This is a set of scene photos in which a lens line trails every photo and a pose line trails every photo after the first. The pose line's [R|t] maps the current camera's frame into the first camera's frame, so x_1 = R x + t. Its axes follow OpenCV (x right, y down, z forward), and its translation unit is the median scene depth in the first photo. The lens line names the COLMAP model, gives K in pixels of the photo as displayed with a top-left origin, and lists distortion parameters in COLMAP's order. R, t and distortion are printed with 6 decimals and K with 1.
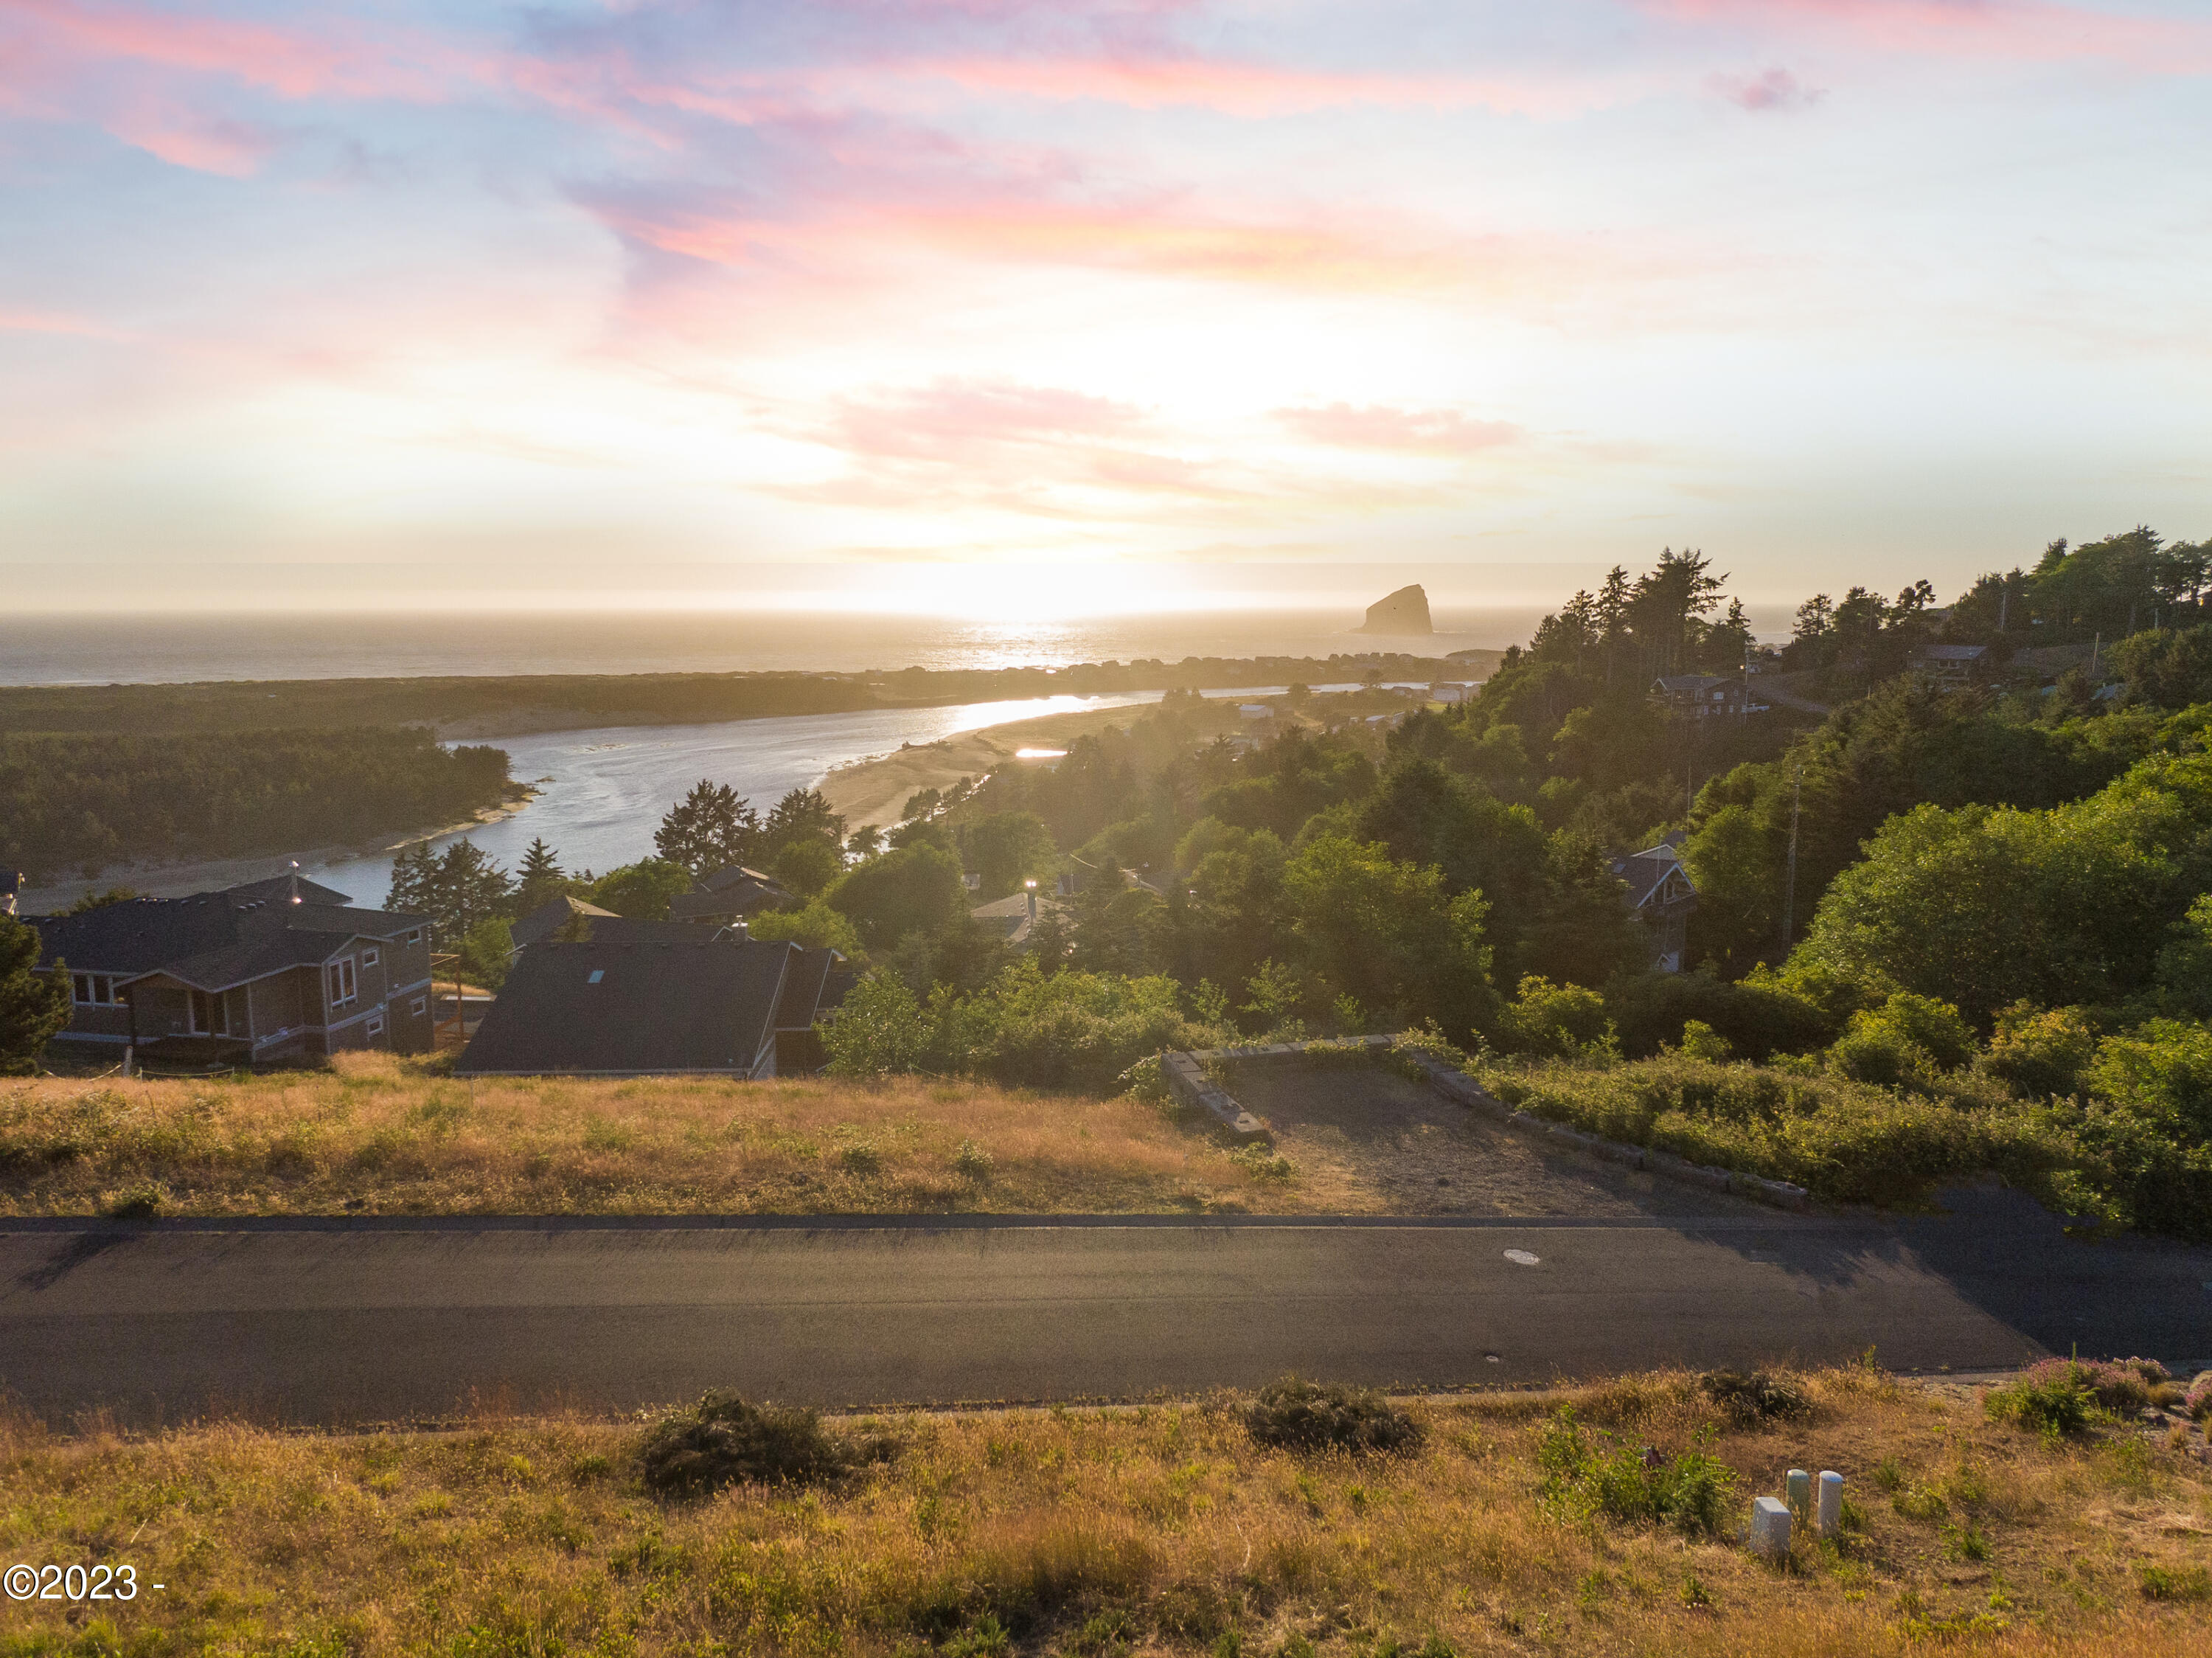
lens RADIAL K [[1571.2, 0, 1106.0], [0, 1571.2, 829.0], [0, 0, 1]] dist [0.047235, -0.078913]
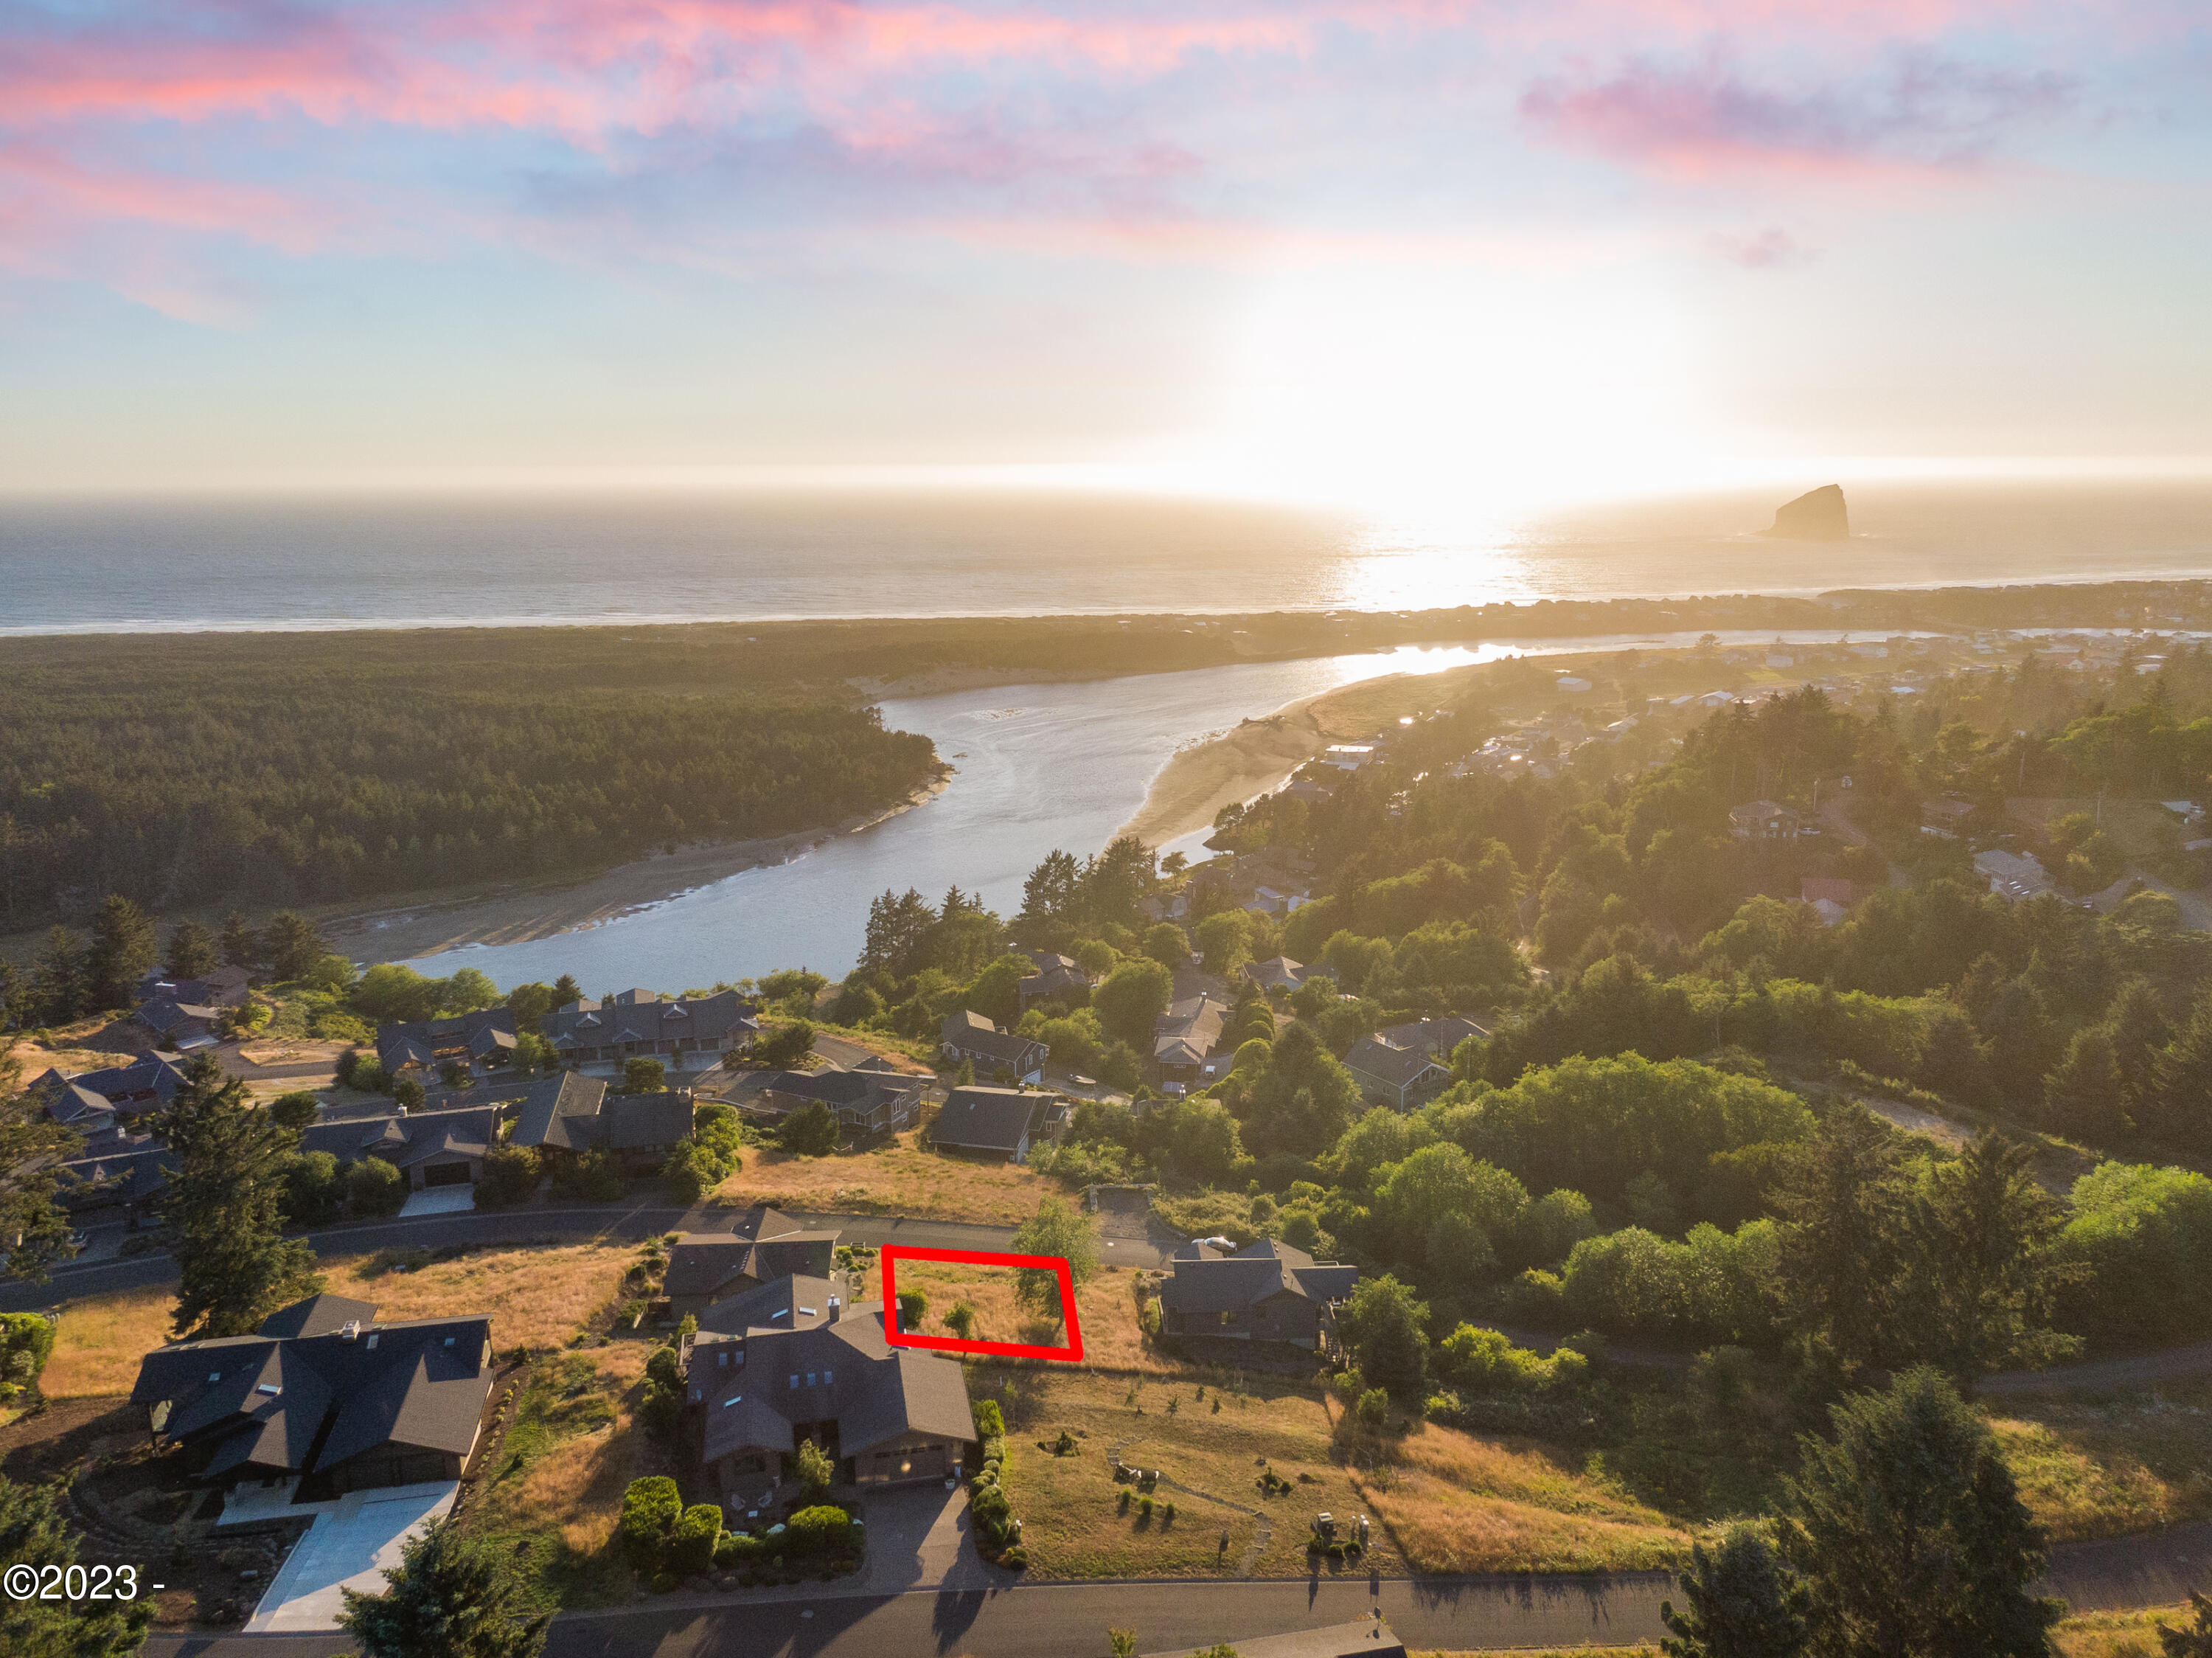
lens RADIAL K [[1571.2, 0, 1106.0], [0, 1571.2, 829.0], [0, 0, 1]] dist [0.047235, -0.078913]
pose [[0.968900, 0.050862, -0.242171, 0.155556], [-0.031200, 0.995948, 0.084346, -0.173266], [0.245480, -0.074167, 0.966560, -0.448495]]
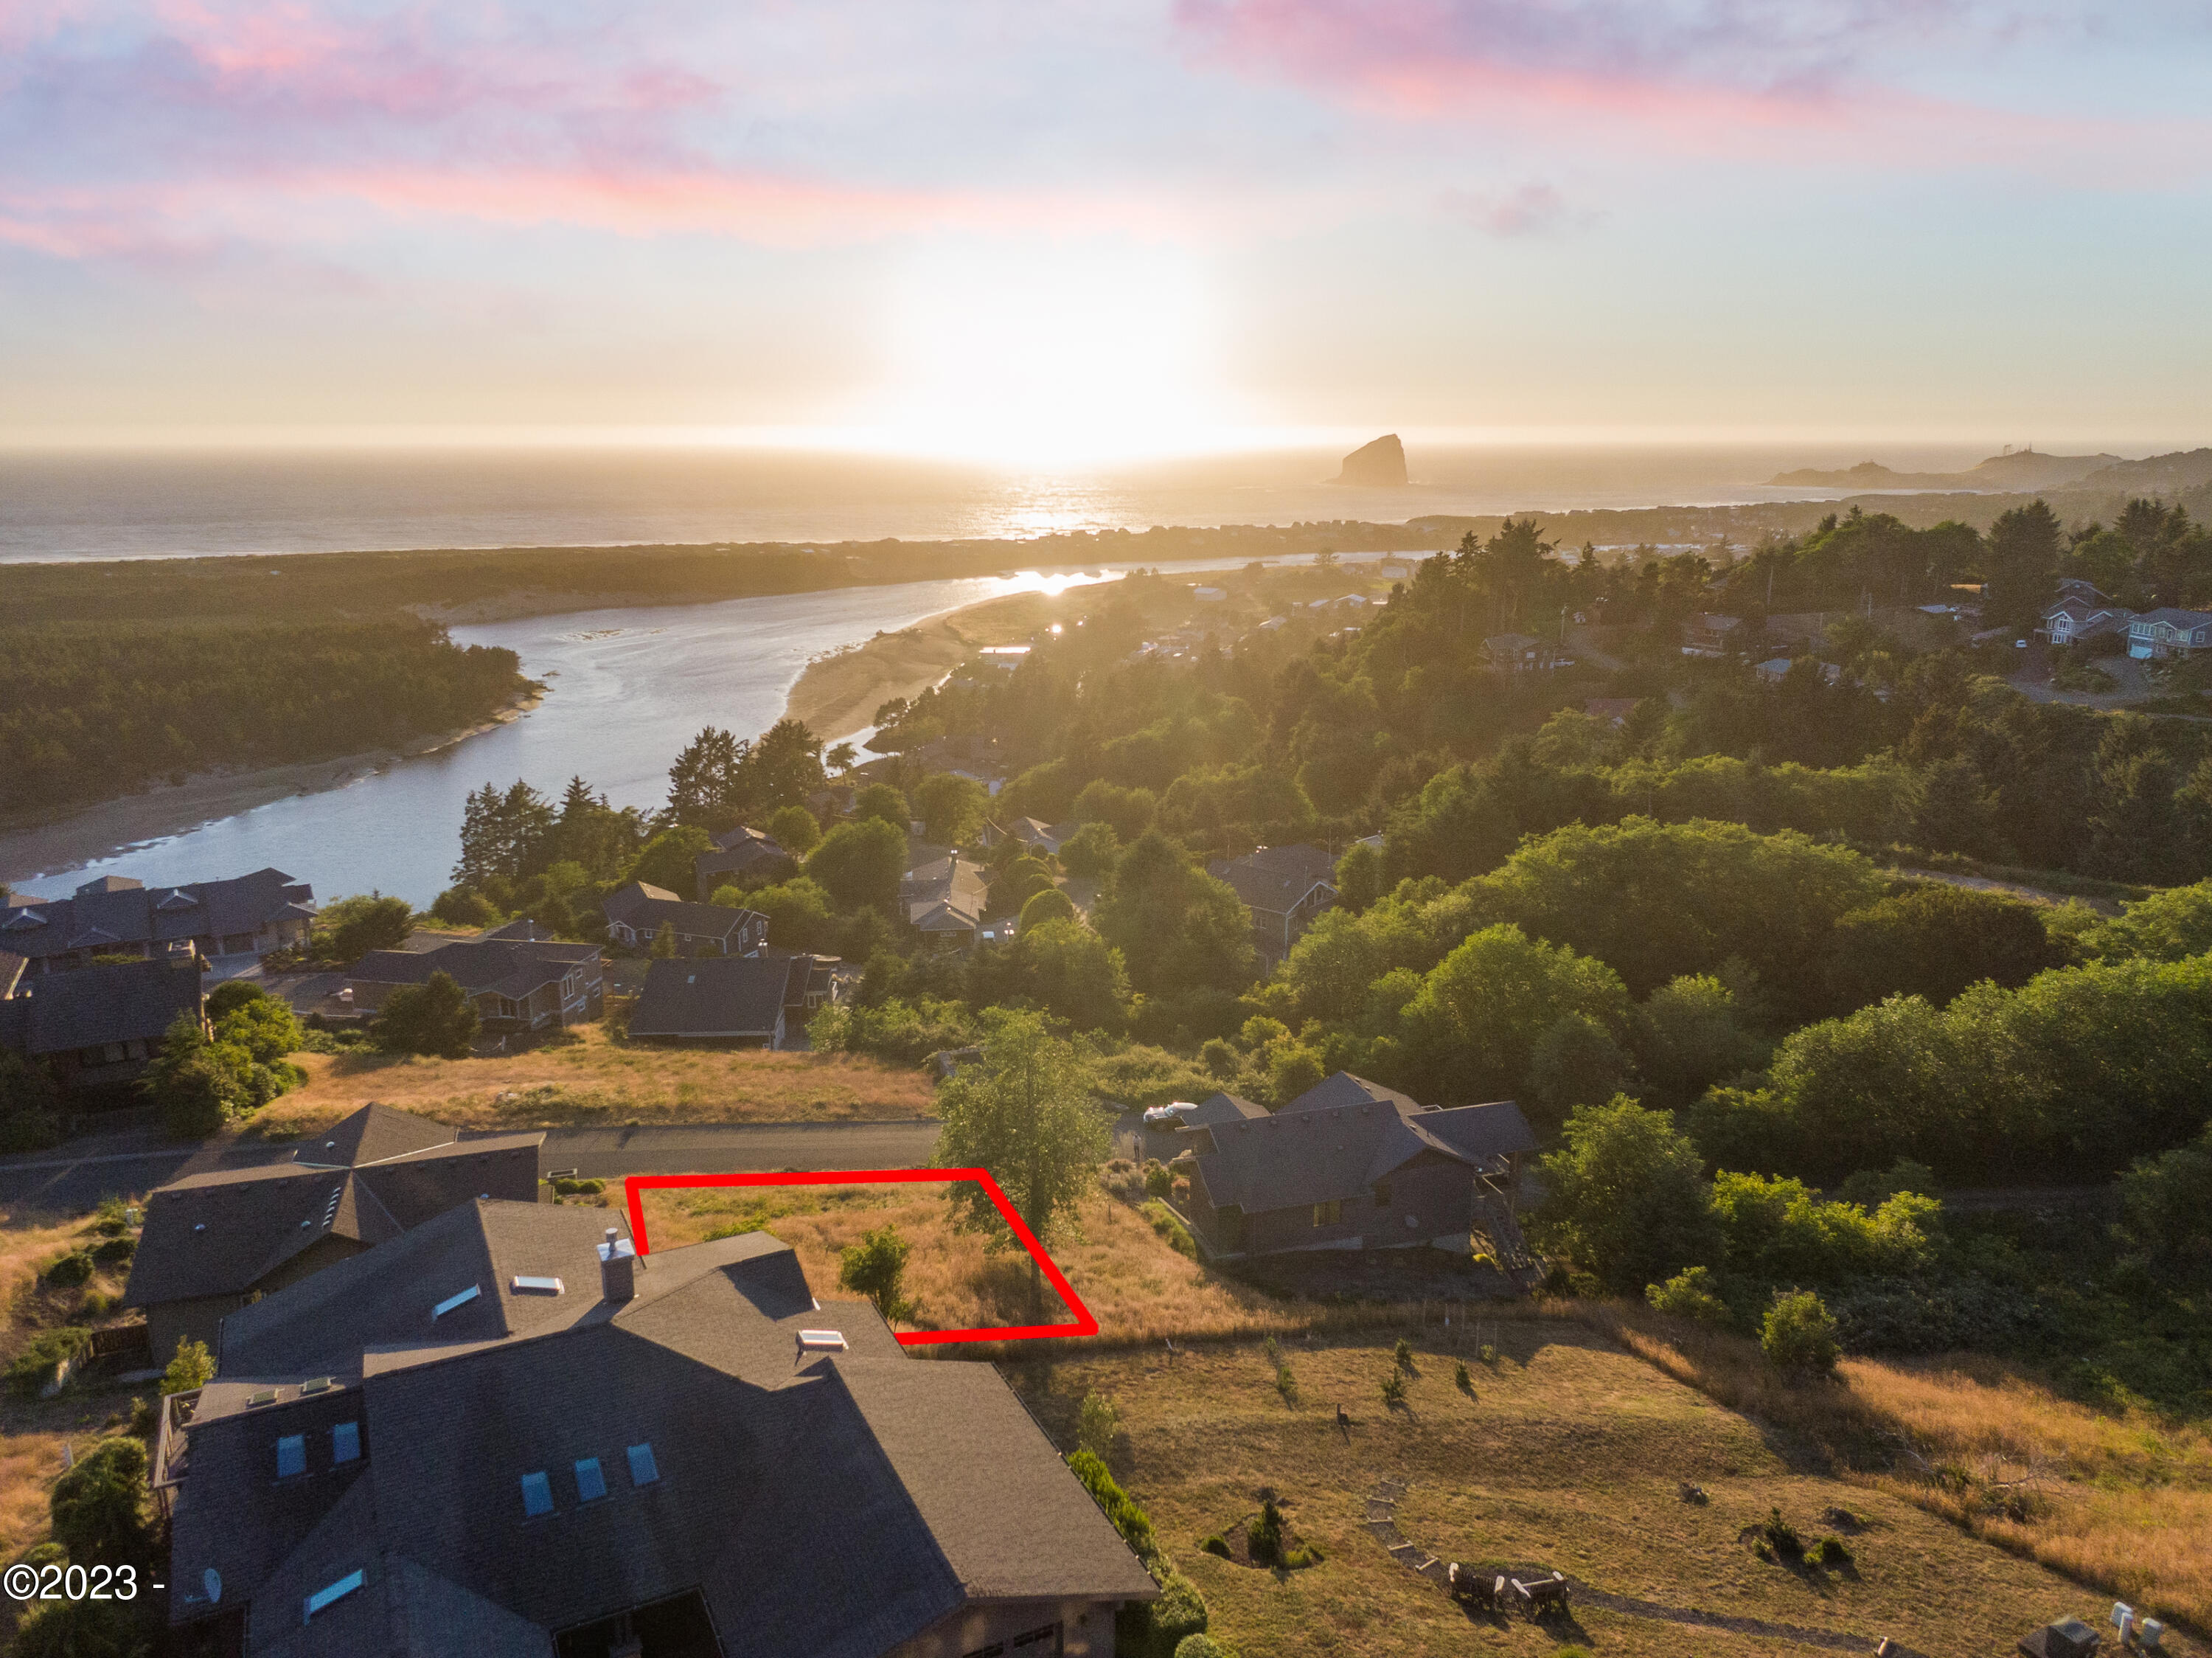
lens RADIAL K [[1571.2, 0, 1106.0], [0, 1571.2, 829.0], [0, 0, 1]] dist [0.047235, -0.078913]
pose [[0.999943, -0.001104, 0.010645, 0.041787], [0.000029, 0.994944, 0.100427, -0.071196], [-0.010702, -0.100421, 0.994888, -0.229126]]
